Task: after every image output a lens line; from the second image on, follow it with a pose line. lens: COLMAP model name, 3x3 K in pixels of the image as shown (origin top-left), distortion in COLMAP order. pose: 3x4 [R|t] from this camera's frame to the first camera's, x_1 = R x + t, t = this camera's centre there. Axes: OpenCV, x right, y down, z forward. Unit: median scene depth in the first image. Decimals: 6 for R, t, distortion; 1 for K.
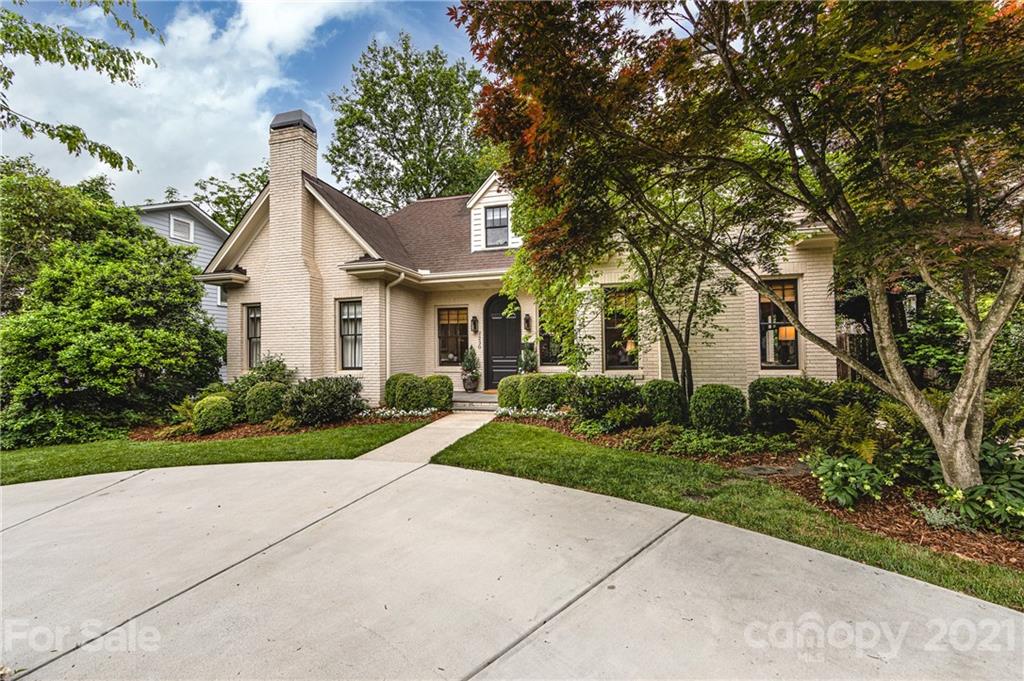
lens RADIAL K [[401.1, 0, 511.3], [0, 401.1, 344.9], [0, 0, 1]] dist [-0.006370, 0.000152]
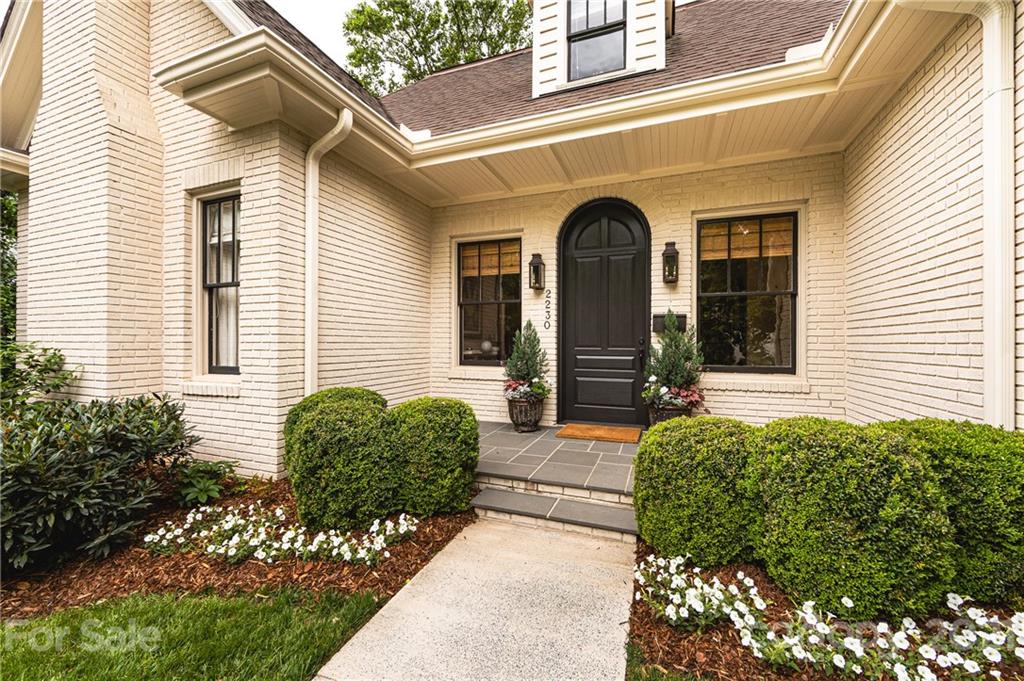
lens RADIAL K [[401.1, 0, 511.9], [0, 401.1, 342.3], [0, 0, 1]] dist [-0.006370, 0.000152]
pose [[0.993413, 0.015749, -0.113502, -0.069144], [-0.014309, 0.999807, 0.013489, 0.019813], [0.113693, -0.011776, 0.993446, 0.576655]]
